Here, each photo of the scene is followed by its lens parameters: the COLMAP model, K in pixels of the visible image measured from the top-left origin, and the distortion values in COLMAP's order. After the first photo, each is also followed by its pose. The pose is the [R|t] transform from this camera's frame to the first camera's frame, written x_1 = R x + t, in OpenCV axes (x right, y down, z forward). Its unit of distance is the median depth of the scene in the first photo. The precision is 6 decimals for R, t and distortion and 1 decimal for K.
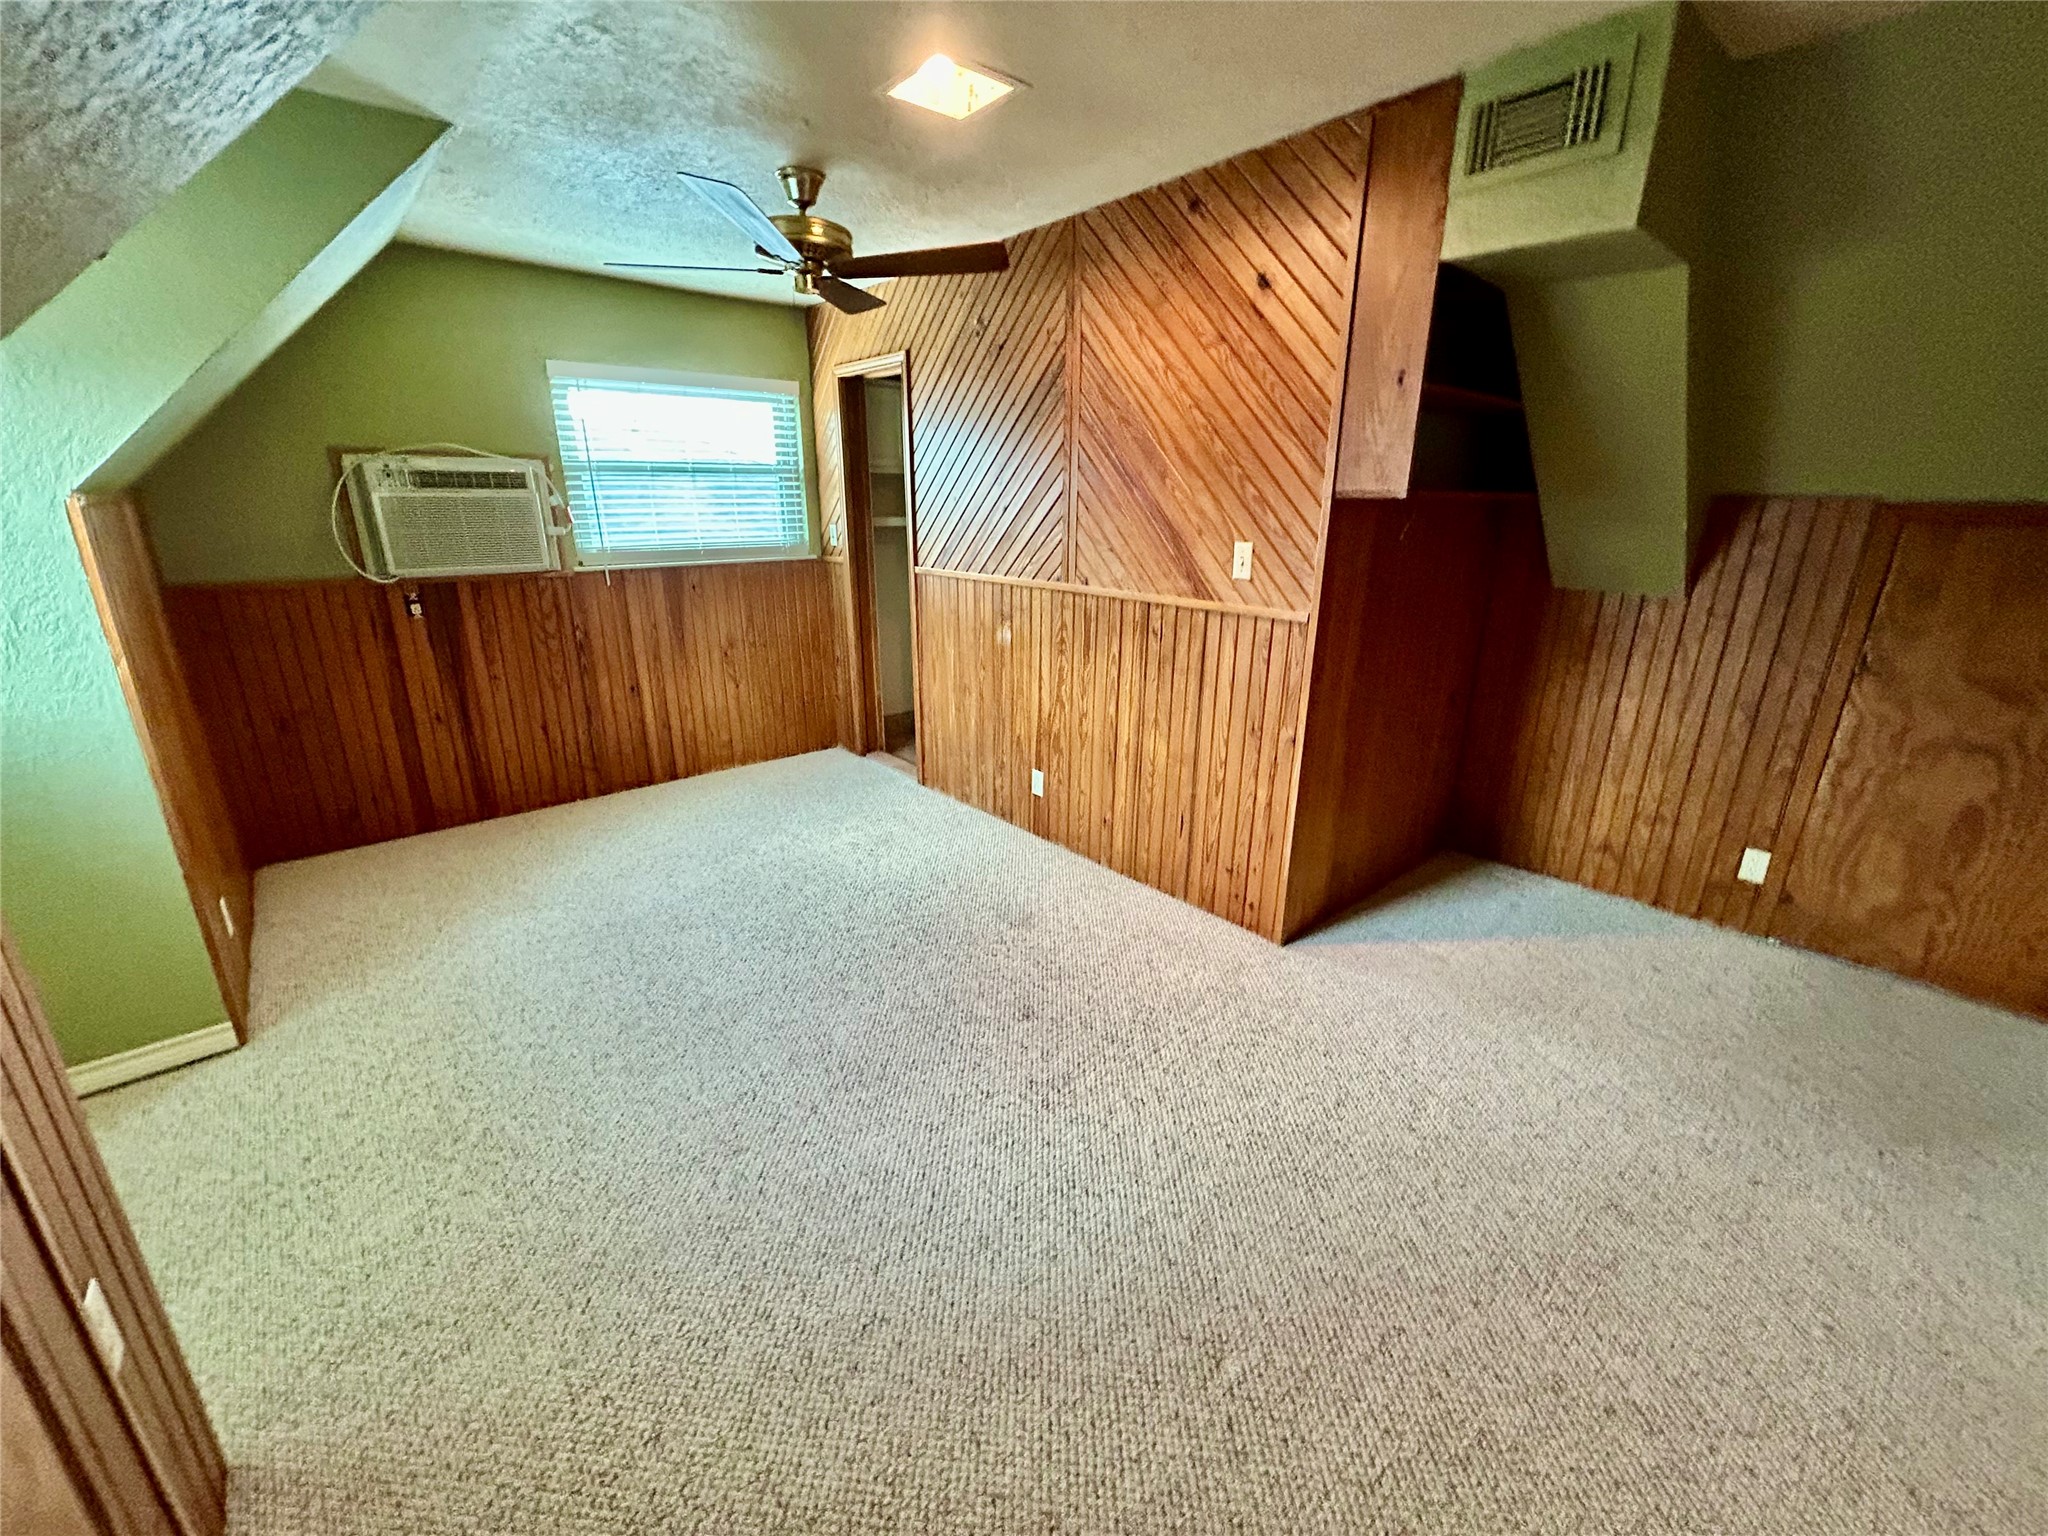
lens RADIAL K [[820.5, 0, 1021.8], [0, 820.5, 768.1], [0, 0, 1]] dist [-0.001754, 0.000083]
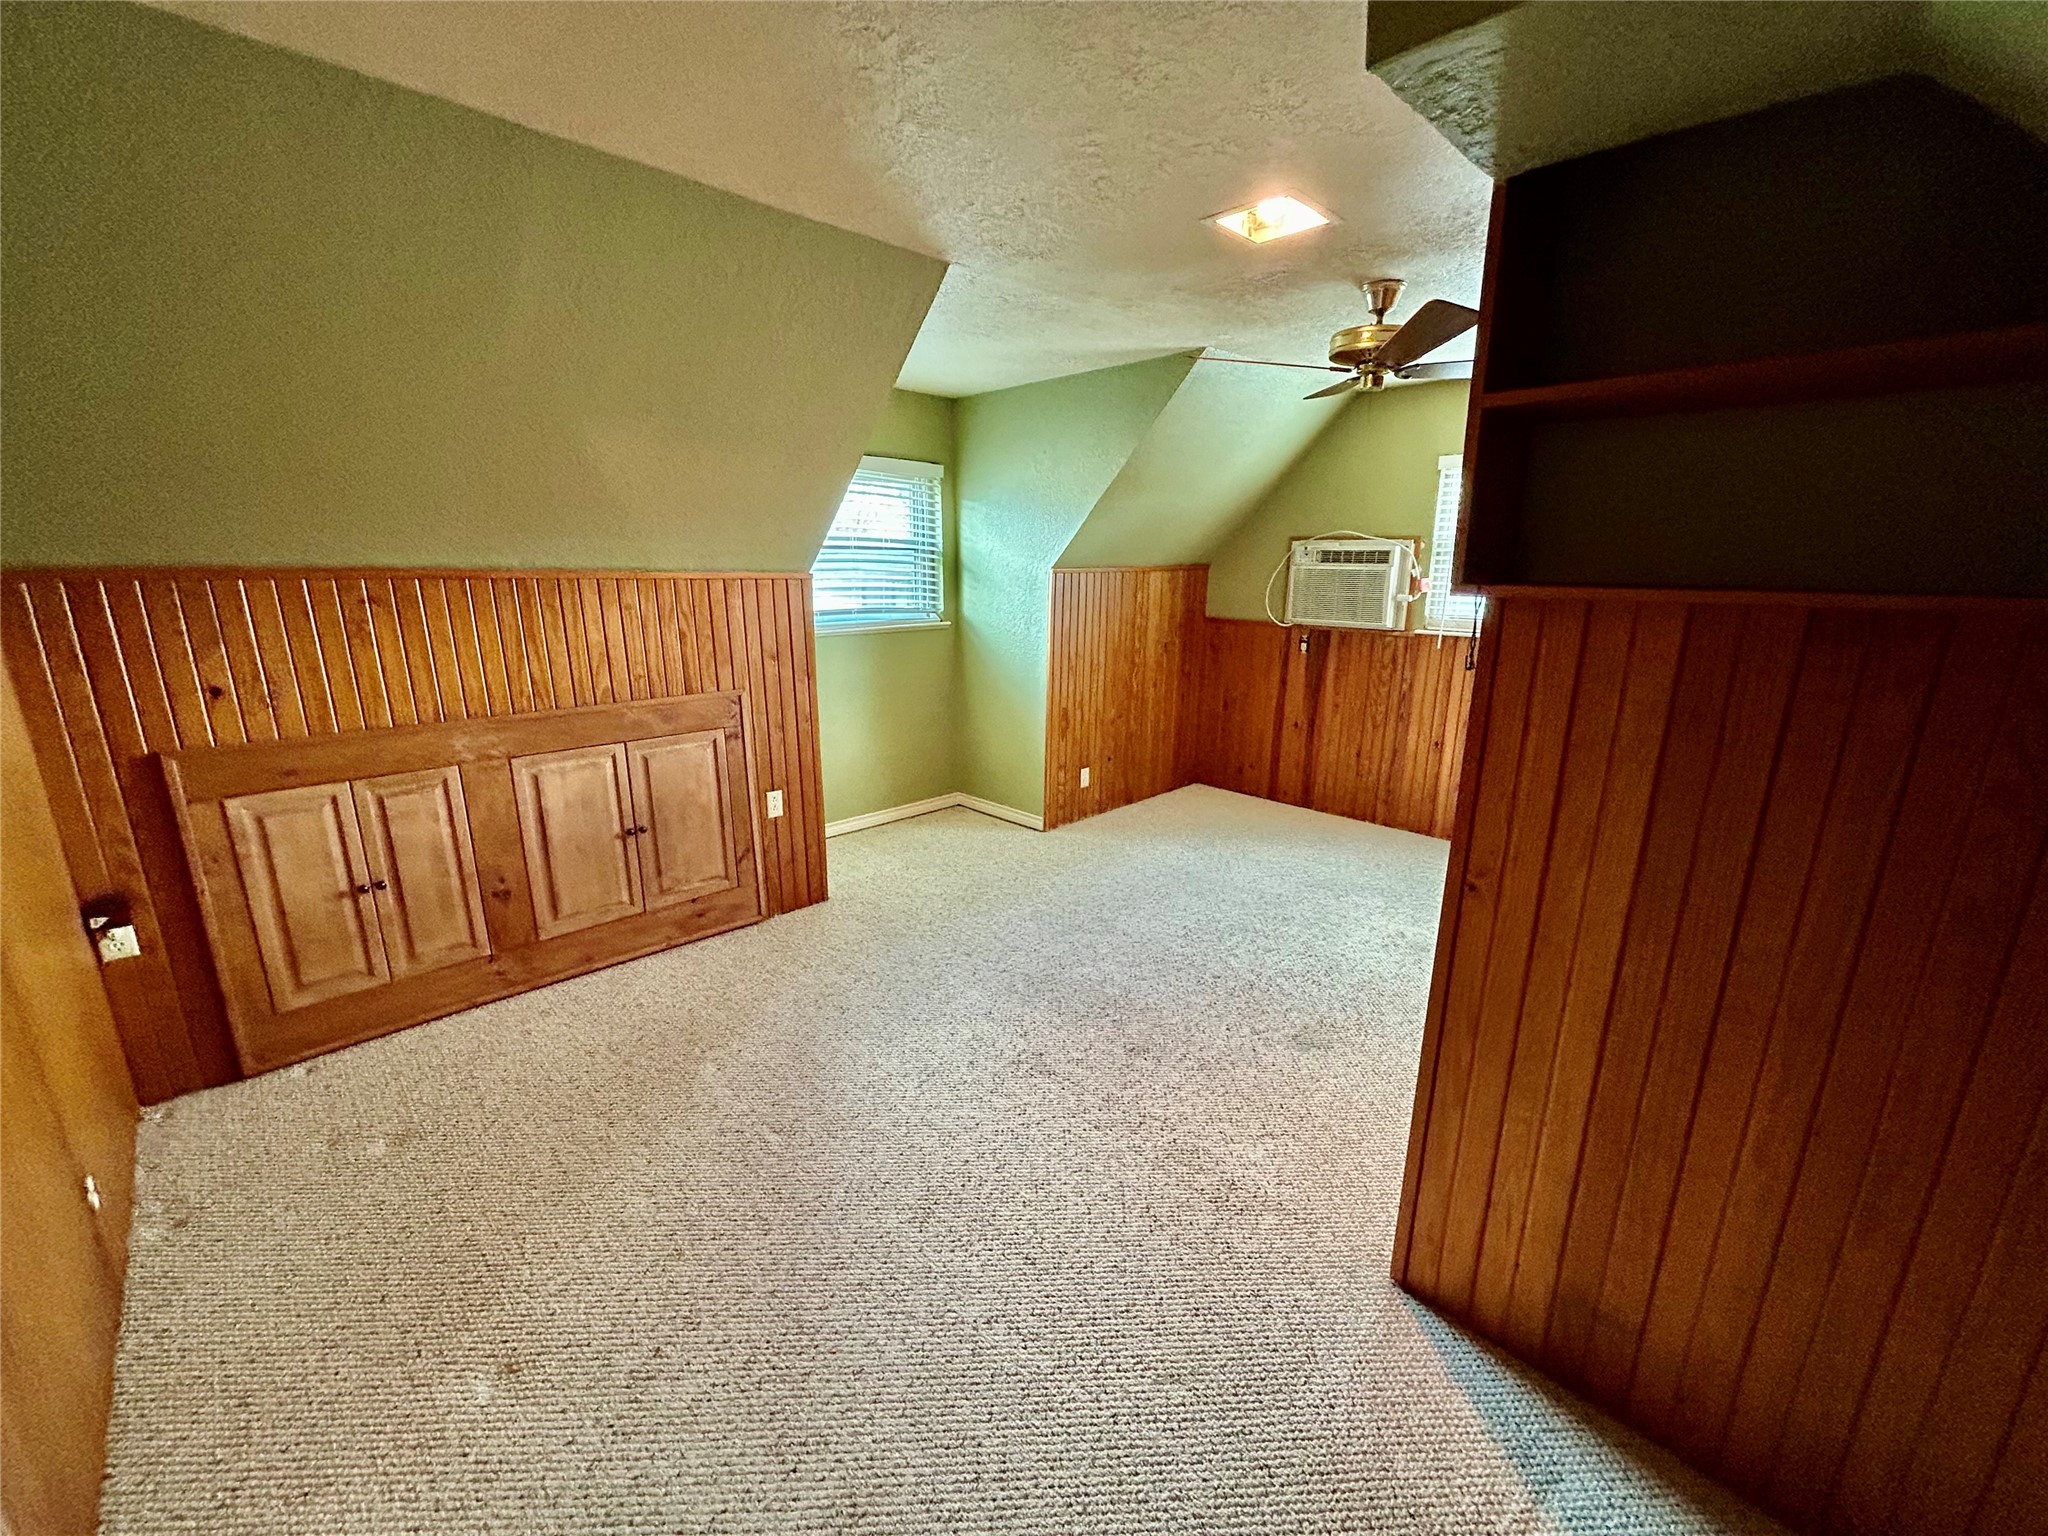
lens RADIAL K [[820.5, 0, 1027.2], [0, 820.5, 764.9], [0, 0, 1]] dist [-0.001754, 0.000083]
pose [[0.062828, 0.243702, -0.967813, 0.632471], [-0.318093, 0.924045, 0.212031, -0.151211], [0.945975, 0.294534, 0.135576, 0.412713]]
